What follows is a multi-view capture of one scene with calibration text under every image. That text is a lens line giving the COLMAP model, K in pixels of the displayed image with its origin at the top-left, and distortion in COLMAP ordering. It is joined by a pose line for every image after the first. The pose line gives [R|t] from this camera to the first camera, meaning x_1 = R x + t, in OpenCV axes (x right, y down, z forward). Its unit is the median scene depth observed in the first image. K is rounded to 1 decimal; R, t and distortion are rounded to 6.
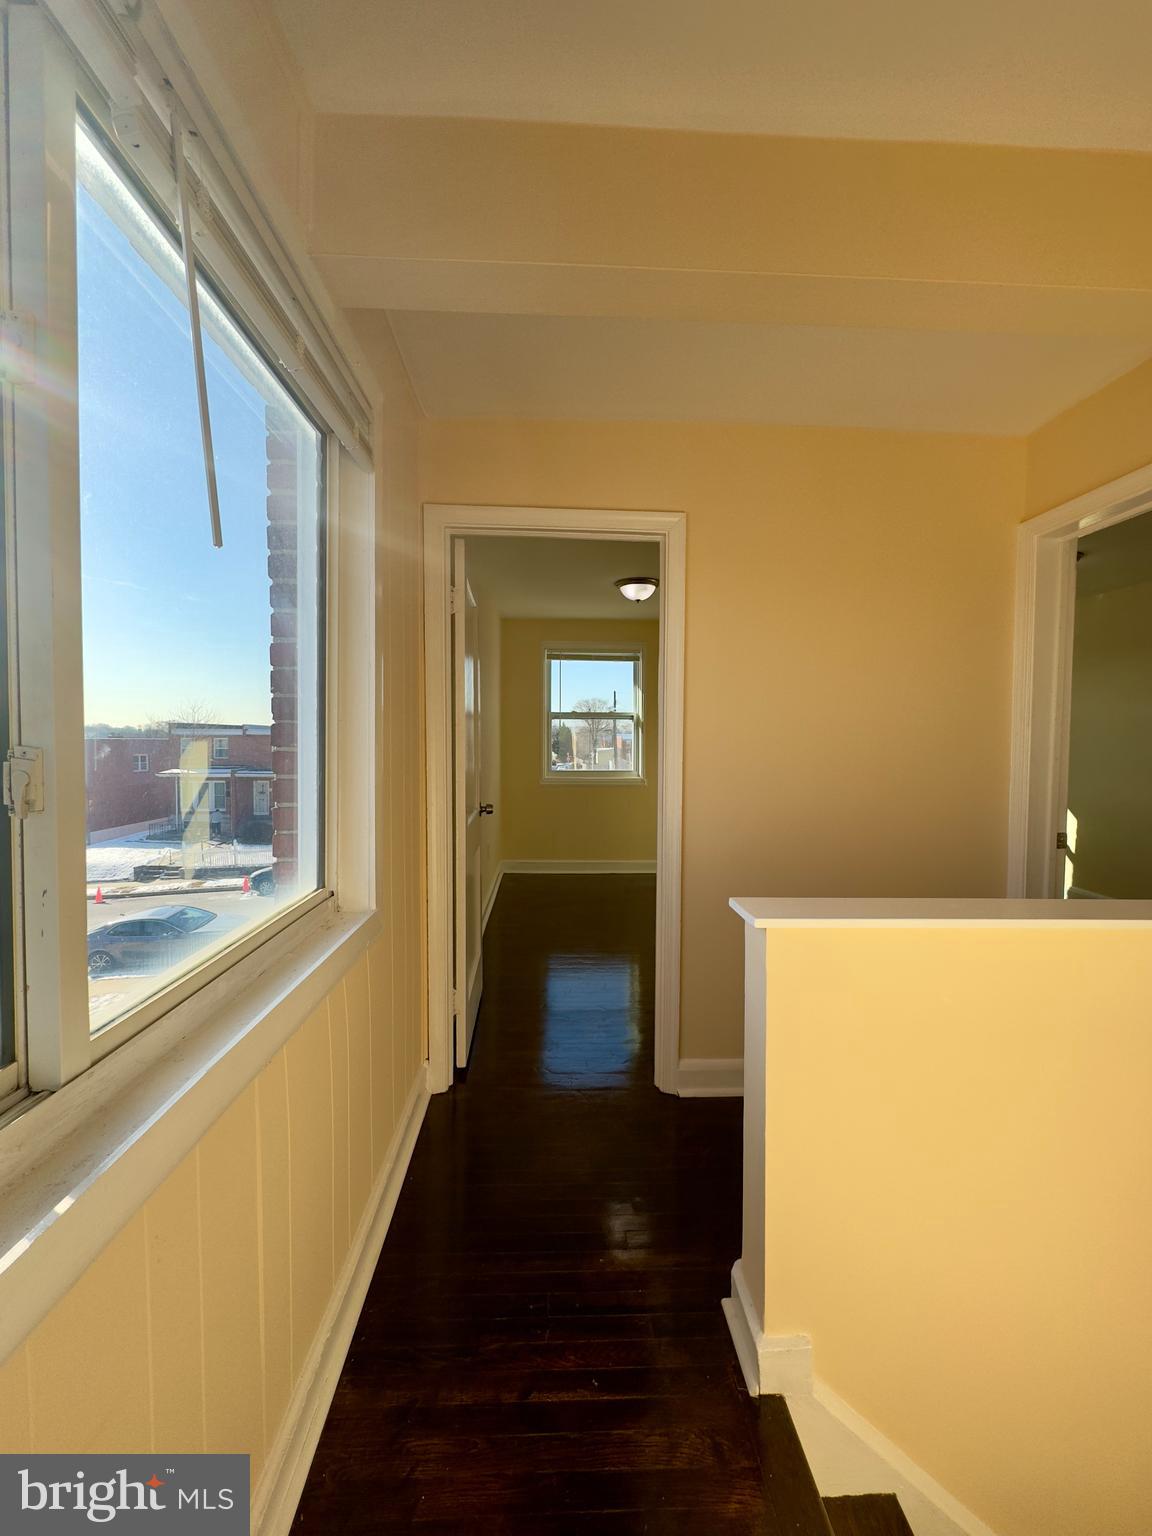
lens RADIAL K [[614.1, 0, 578.5], [0, 614.1, 765.2], [0, 0, 1]] dist [0.002870, 0.000324]
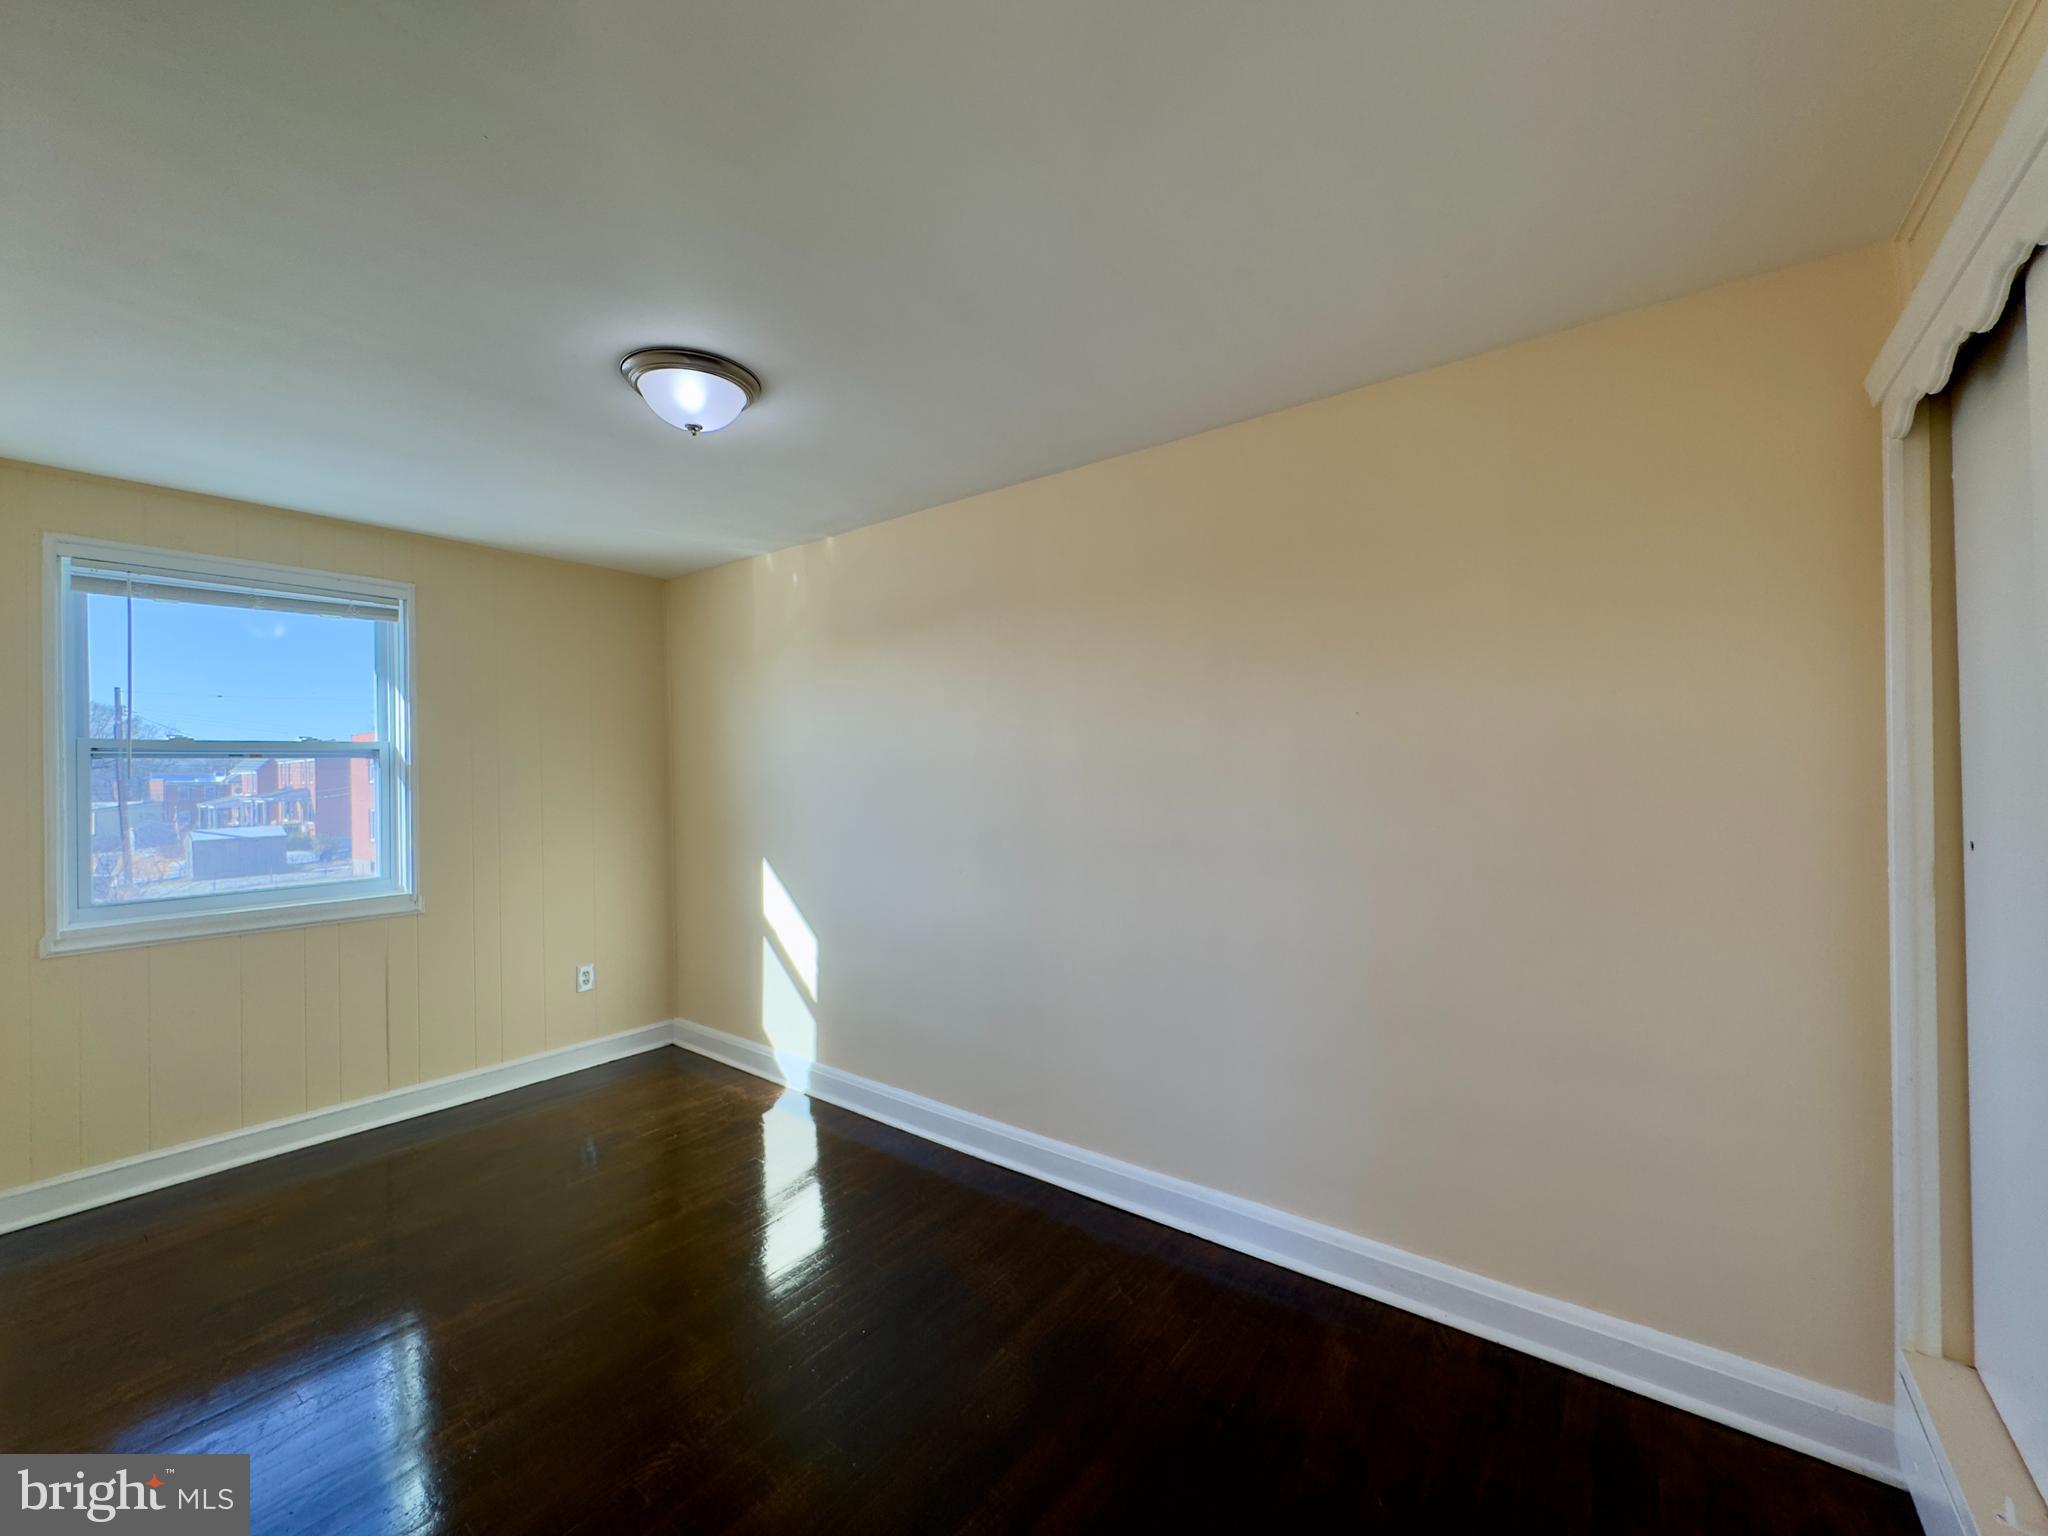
lens RADIAL K [[818.7, 0, 1036.9], [0, 818.7, 768.1], [0, 0, 1]] dist [0.002870, 0.000324]
pose [[0.615055, -0.007190, 0.788452, -0.081297], [0.046630, 0.998540, -0.027269, -0.031221], [-0.787104, 0.053538, 0.614492, 0.280112]]
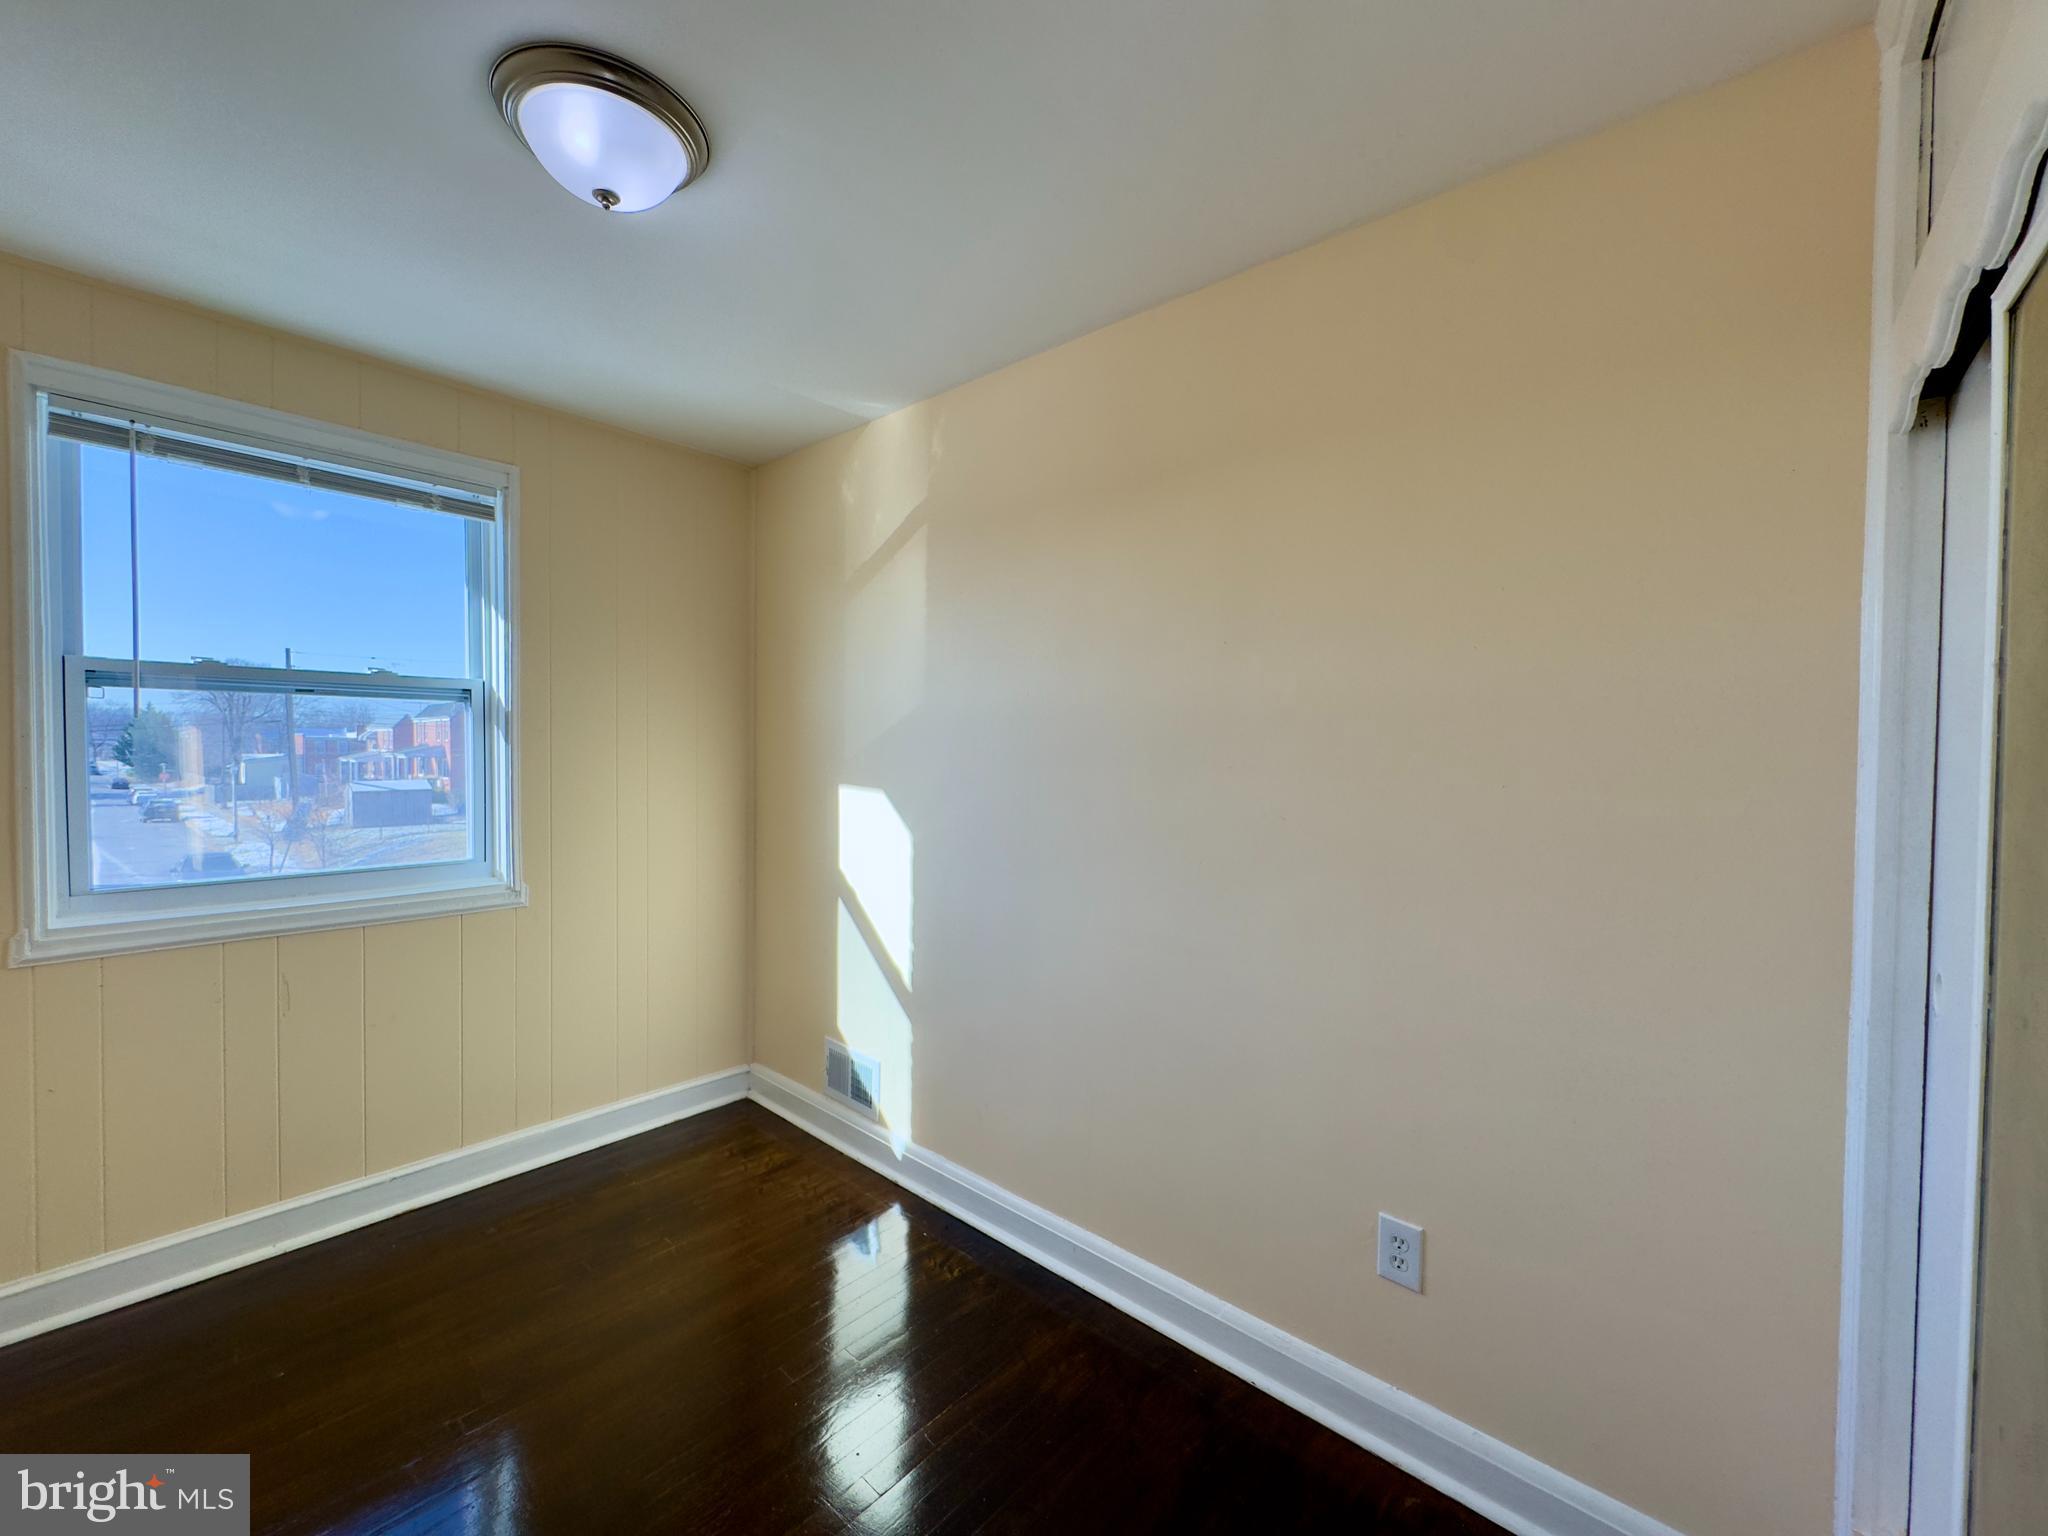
lens RADIAL K [[818.7, 0, 1010.7], [0, 818.7, 768.3], [0, 0, 1]] dist [0.002870, 0.000324]
pose [[0.707642, -0.012822, 0.706455, -0.013631], [0.018942, 0.999820, -0.000827, -0.033945], [-0.706317, 0.013967, 0.707758, 0.496558]]
